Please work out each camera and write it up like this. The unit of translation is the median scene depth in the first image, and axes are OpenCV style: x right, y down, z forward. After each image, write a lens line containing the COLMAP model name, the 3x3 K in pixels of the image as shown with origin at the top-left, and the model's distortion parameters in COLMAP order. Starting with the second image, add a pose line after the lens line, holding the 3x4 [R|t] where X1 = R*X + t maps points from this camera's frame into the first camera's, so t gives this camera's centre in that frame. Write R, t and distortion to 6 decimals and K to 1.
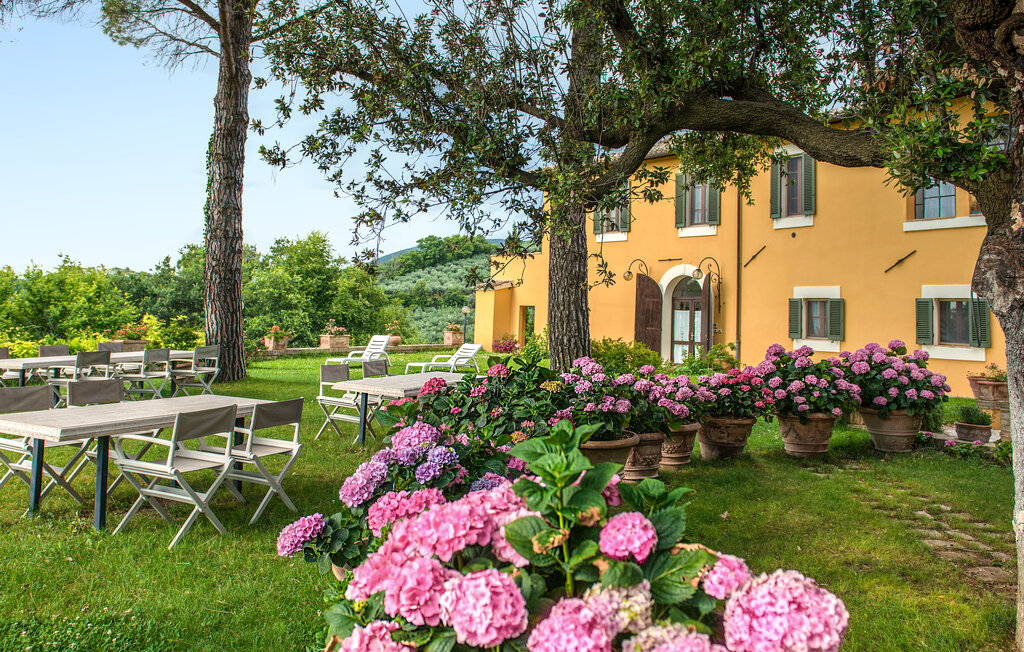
lens RADIAL K [[900.2, 0, 532.5], [0, 900.2, 270.3], [0, 0, 1]] dist [-0.031080, -0.002094]
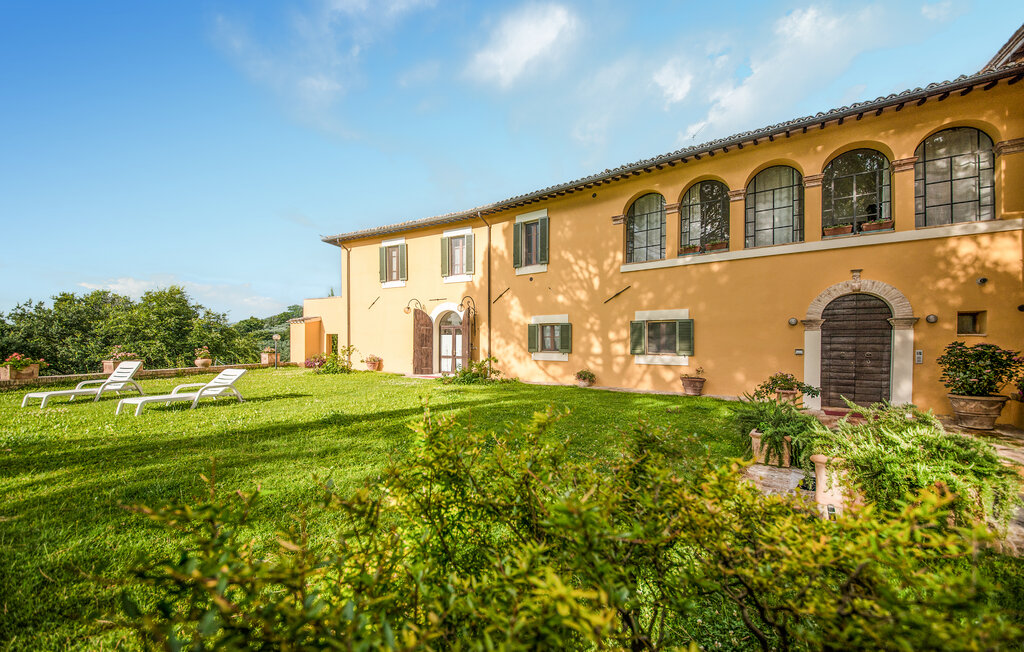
lens RADIAL K [[304.7, 0, 512.2], [0, 304.7, 346.7], [0, 0, 1]] dist [0.000163, -0.000046]
pose [[0.905616, -0.019473, 0.423651, 0.052682], [-0.005351, 0.998341, 0.057327, 0.034867], [-0.424065, -0.054184, 0.904009, 0.505163]]
